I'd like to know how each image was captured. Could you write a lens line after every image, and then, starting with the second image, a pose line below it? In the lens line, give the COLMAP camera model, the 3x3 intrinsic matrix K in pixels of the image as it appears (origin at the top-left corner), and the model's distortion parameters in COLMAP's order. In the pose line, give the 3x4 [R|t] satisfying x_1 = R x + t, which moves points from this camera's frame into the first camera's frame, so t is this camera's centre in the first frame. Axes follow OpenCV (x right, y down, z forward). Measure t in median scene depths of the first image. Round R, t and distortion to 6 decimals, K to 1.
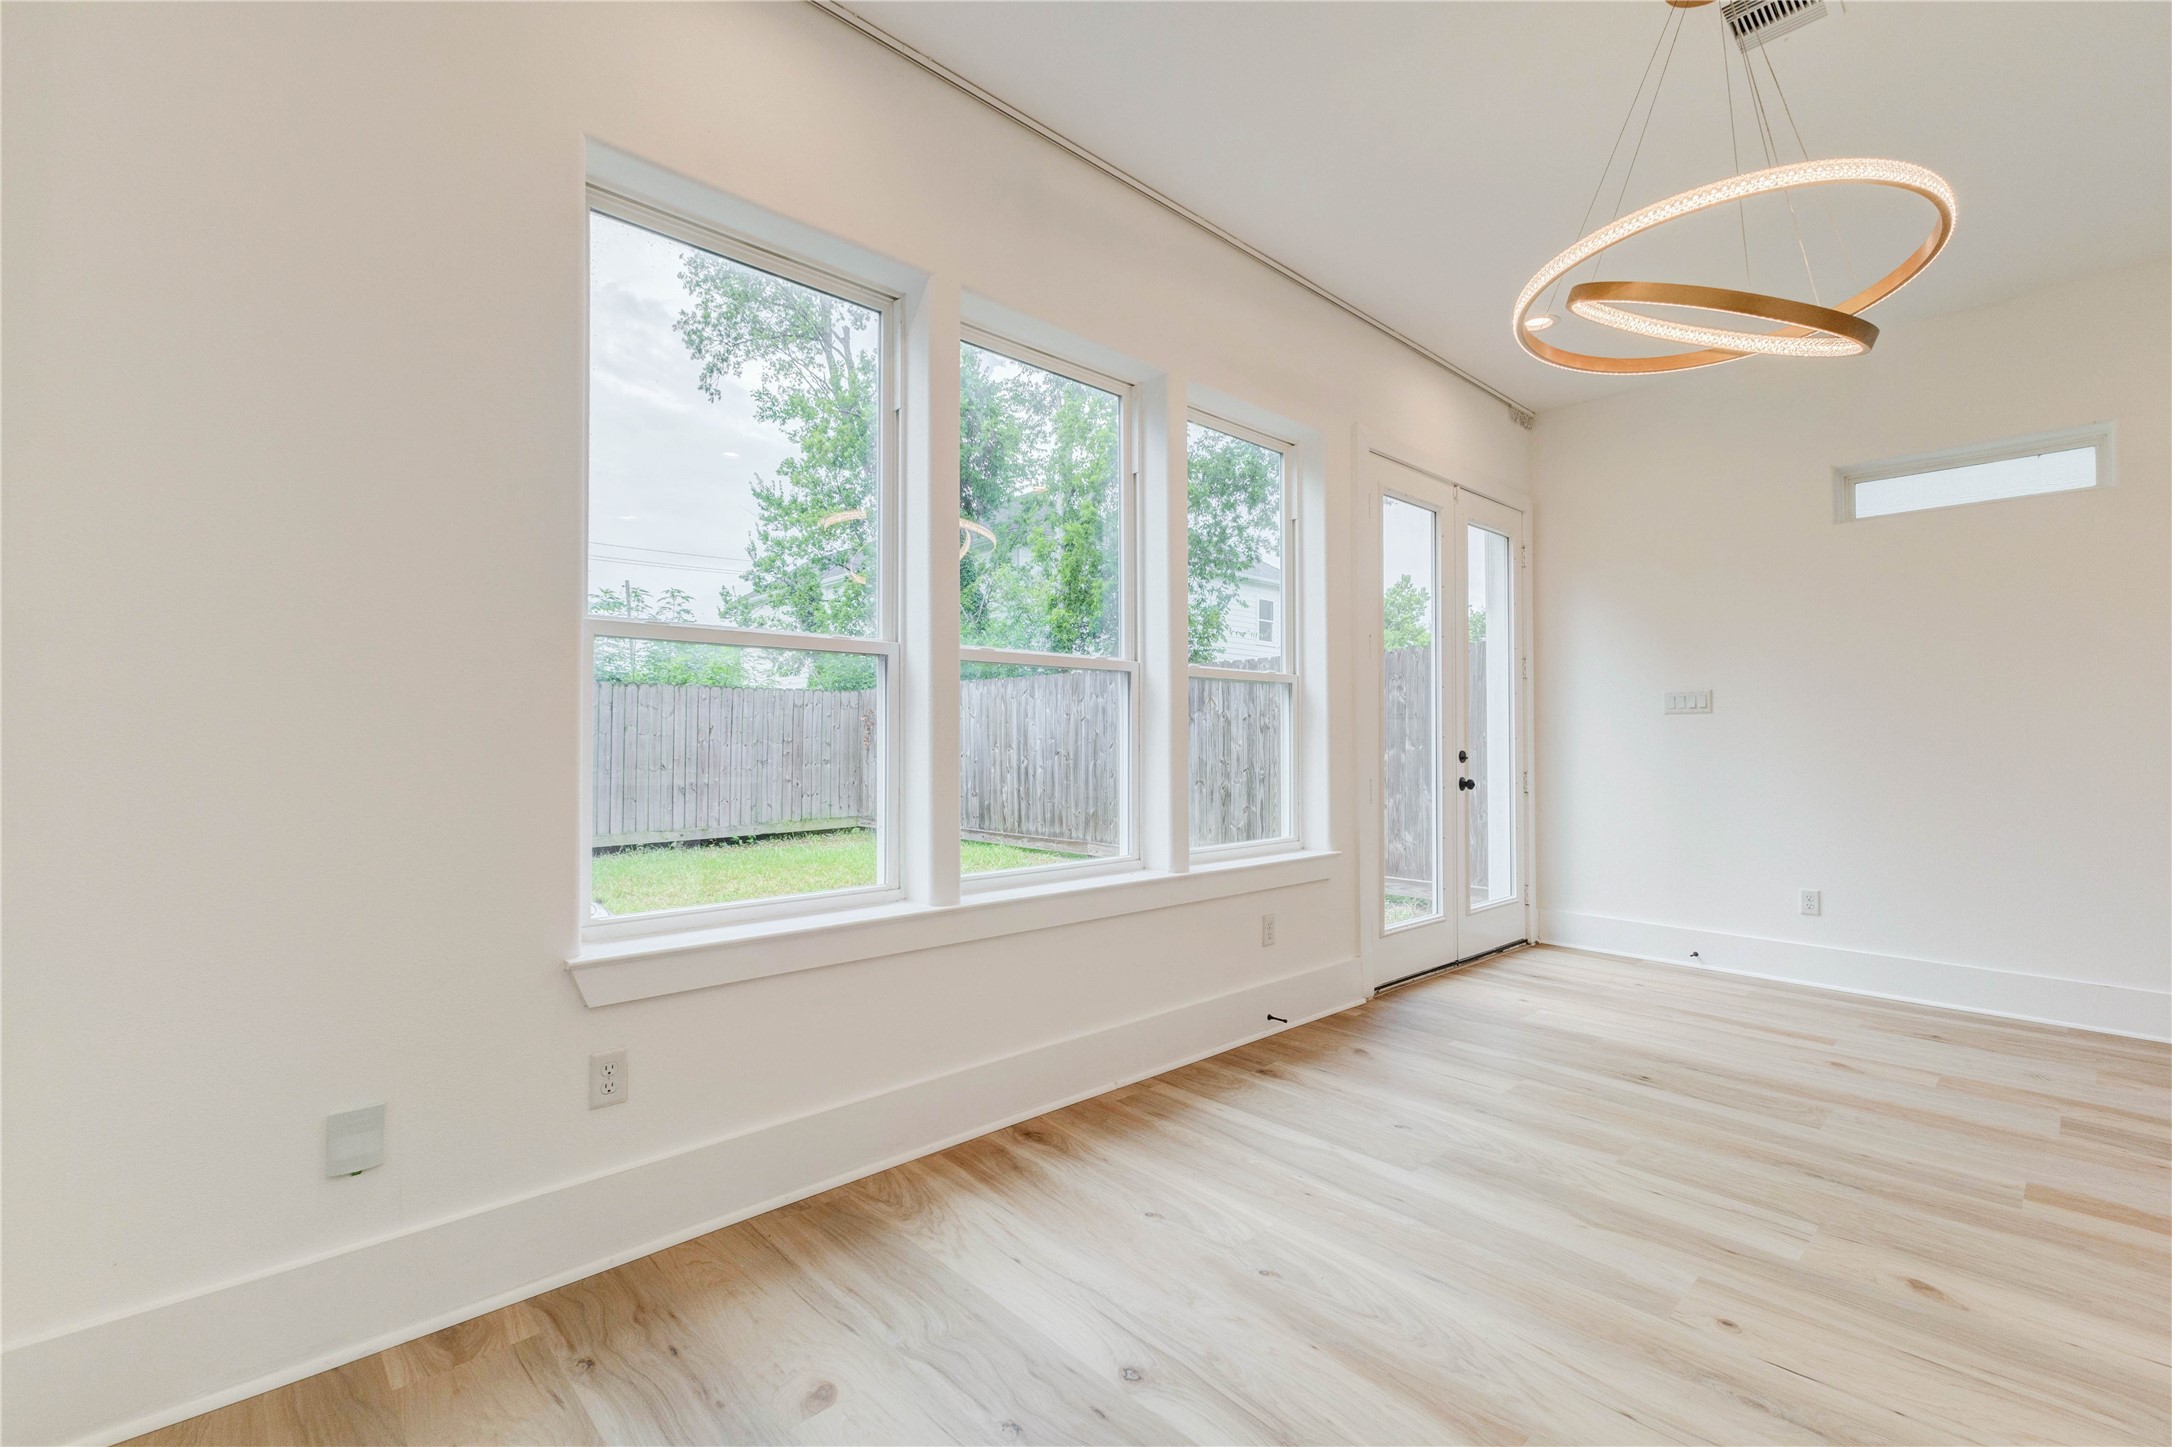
lens RADIAL K [[948.2, 0, 1075.3], [0, 948.2, 726.4], [0, 0, 1]] dist [0.013543, -0.004803]
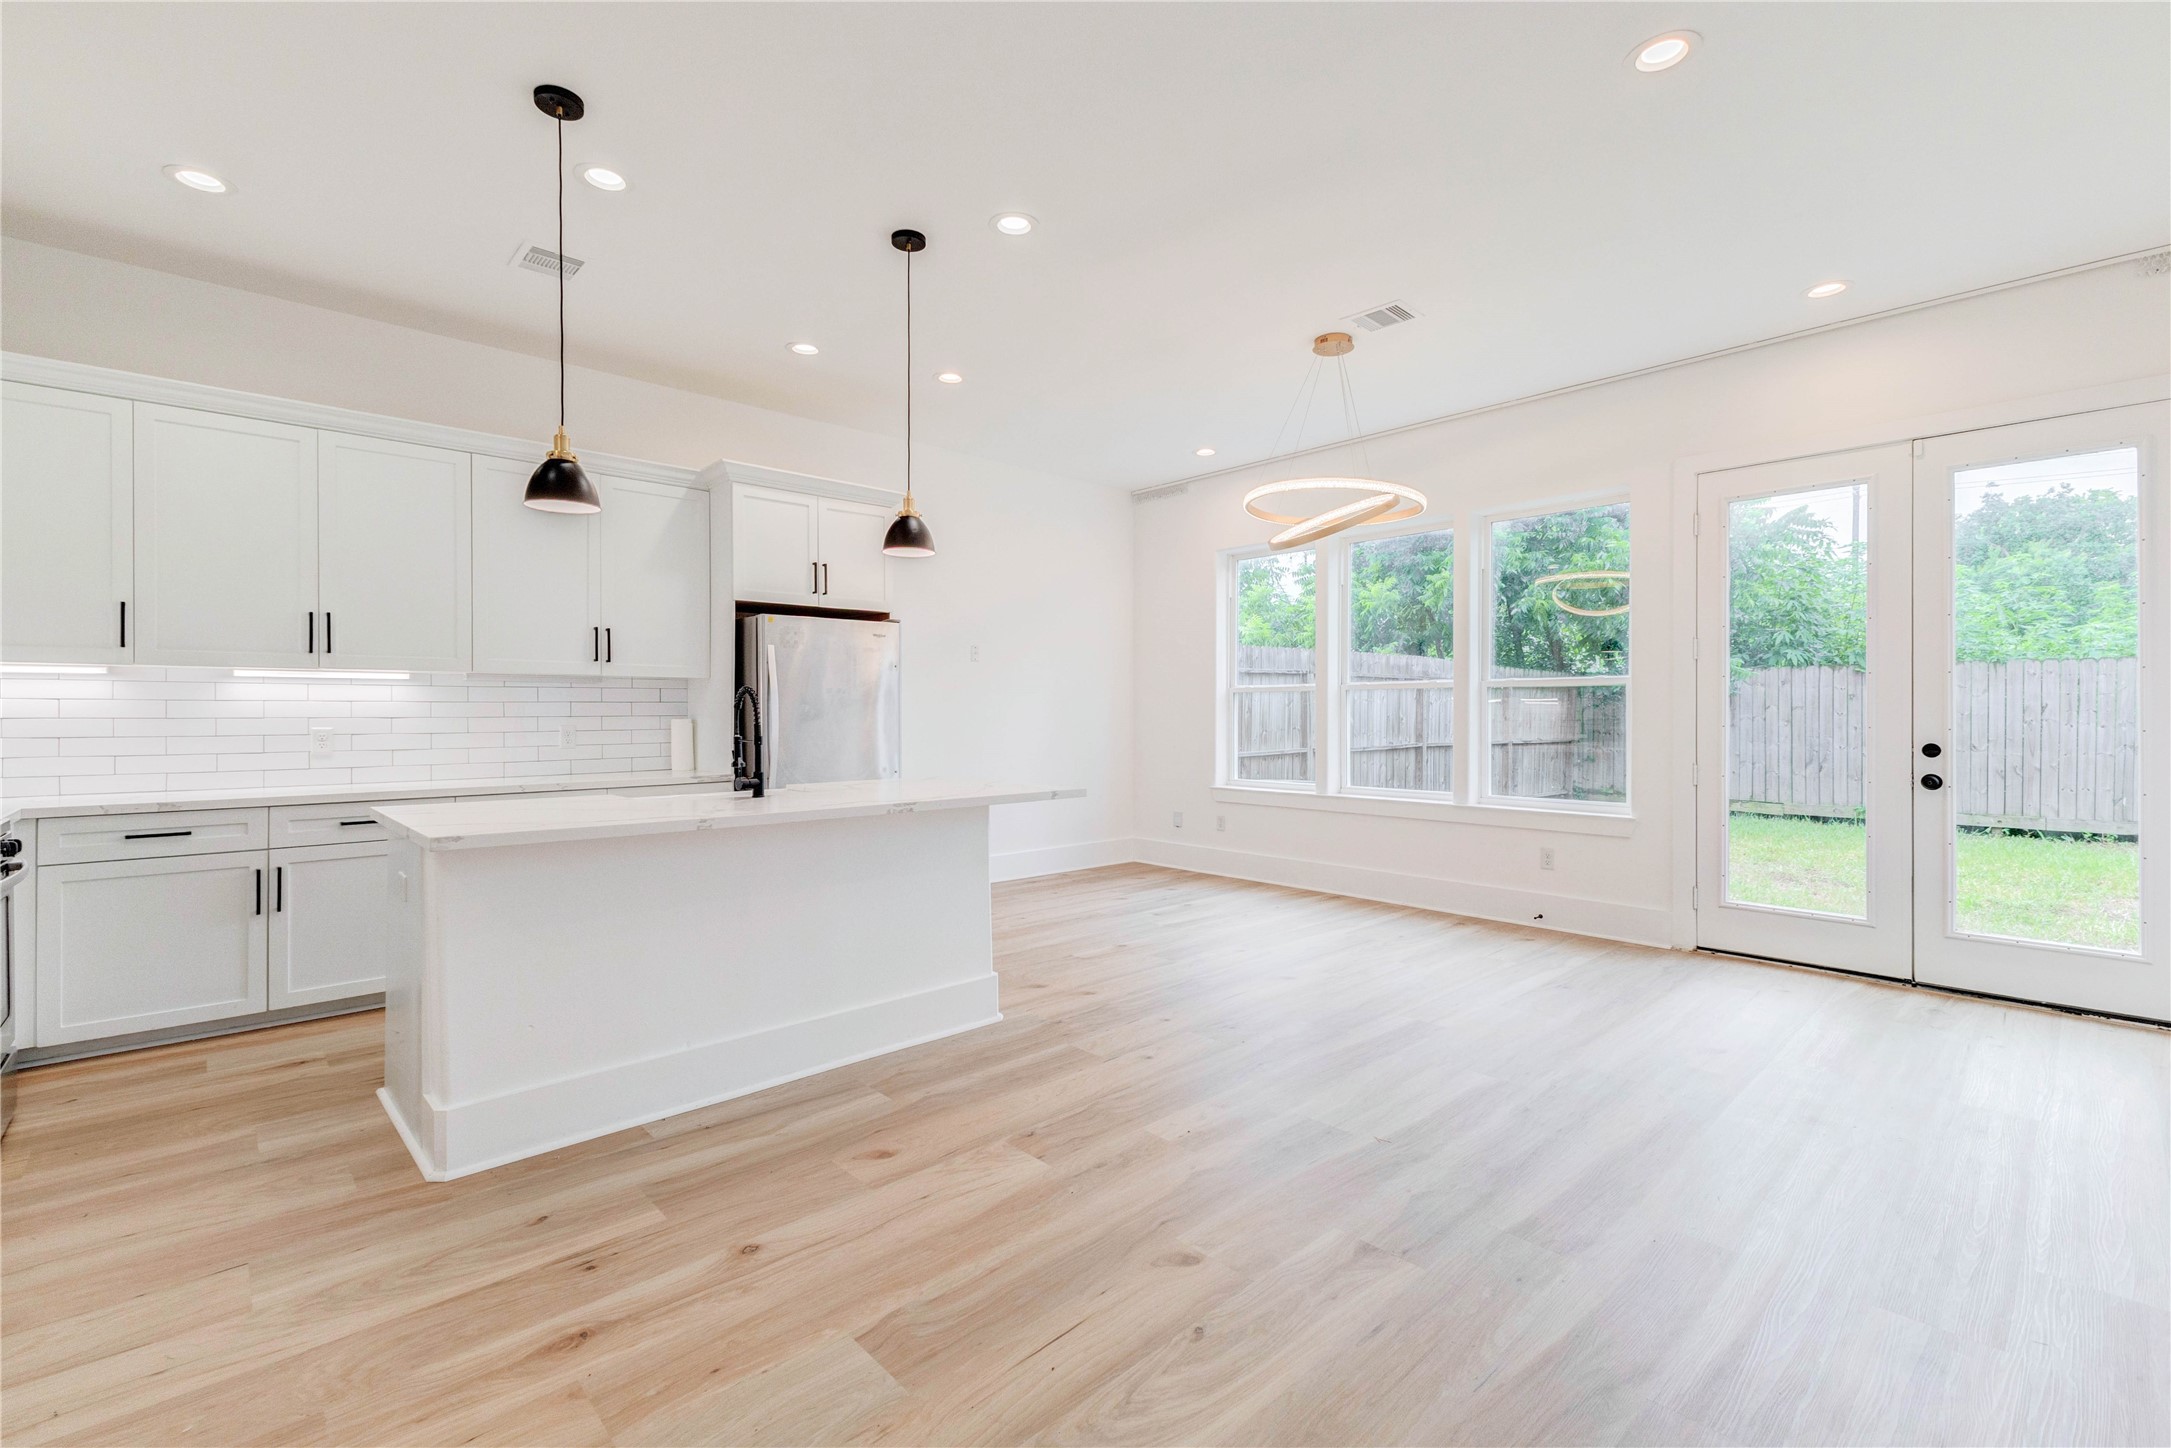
lens RADIAL K [[947.8, 0, 1085.7], [0, 947.8, 721.1], [0, 0, 1]] dist [0.013543, -0.004803]
pose [[0.005560, 0.008317, -0.999950, 1.901136], [0.014699, 0.999857, 0.008398, -0.020728], [0.999877, -0.014745, 0.005437, 0.329727]]
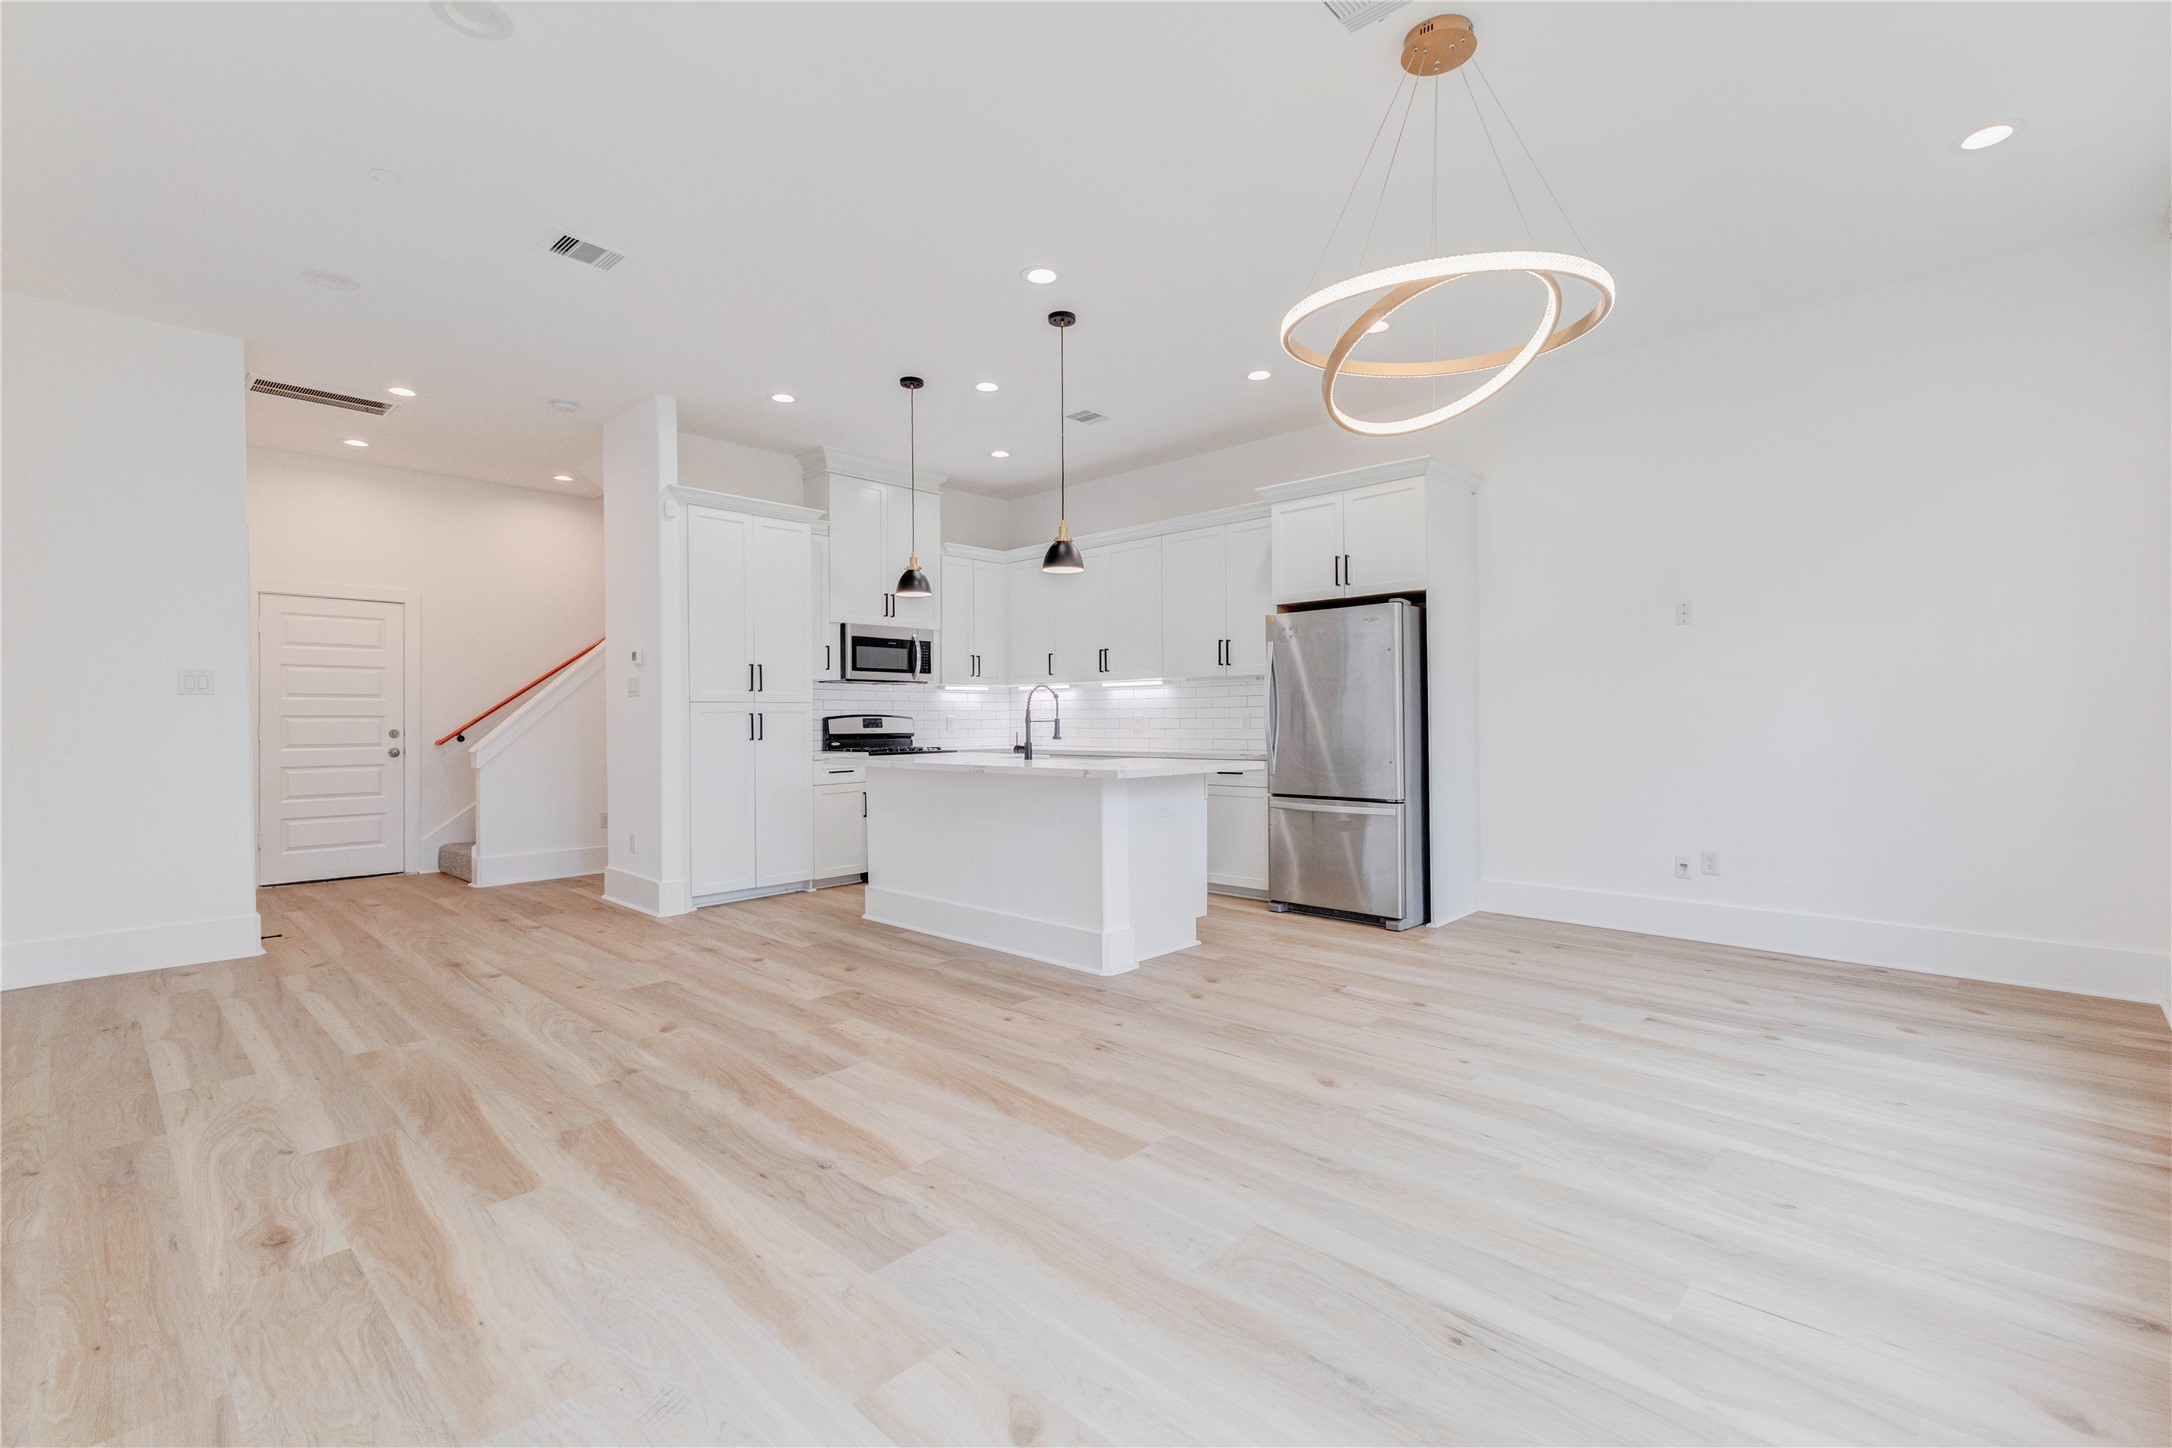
lens RADIAL K [[948.2, 0, 1095.4], [0, 948.2, 708.1], [0, 0, 1]] dist [0.013543, -0.004803]
pose [[-0.997772, 0.004805, -0.066536, 0.827441], [0.006687, 0.999583, -0.028085, 0.029743], [0.066373, -0.028467, -0.997389, 1.519018]]
